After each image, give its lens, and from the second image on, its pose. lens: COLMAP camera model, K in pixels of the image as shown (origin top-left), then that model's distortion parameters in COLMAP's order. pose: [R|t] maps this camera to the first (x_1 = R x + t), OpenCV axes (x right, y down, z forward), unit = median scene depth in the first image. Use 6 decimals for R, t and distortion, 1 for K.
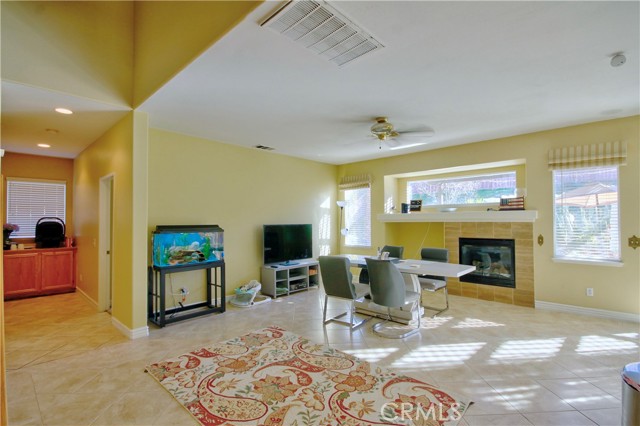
lens RADIAL K [[292.6, 0, 322.2], [0, 292.6, 219.7], [0, 0, 1]] dist [-0.026600, -0.000188]
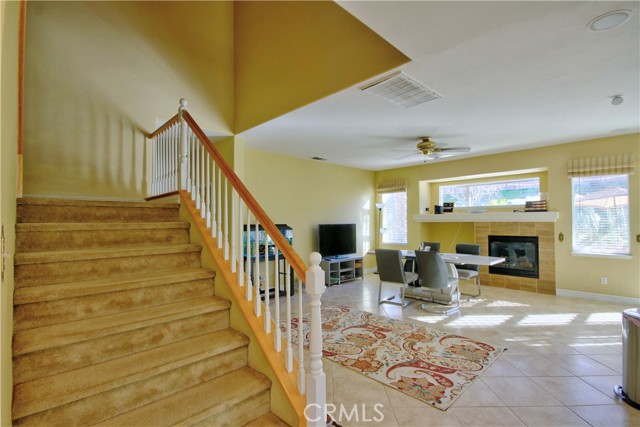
lens RADIAL K [[292.6, 0, 322.2], [0, 292.6, 220.2], [0, 0, 1]] dist [-0.026600, -0.000188]
pose [[0.998177, -0.001184, -0.060336, -0.139055], [0.001227, 0.999999, 0.000679, 0.000058], [0.060335, -0.000751, 0.998178, -0.221457]]
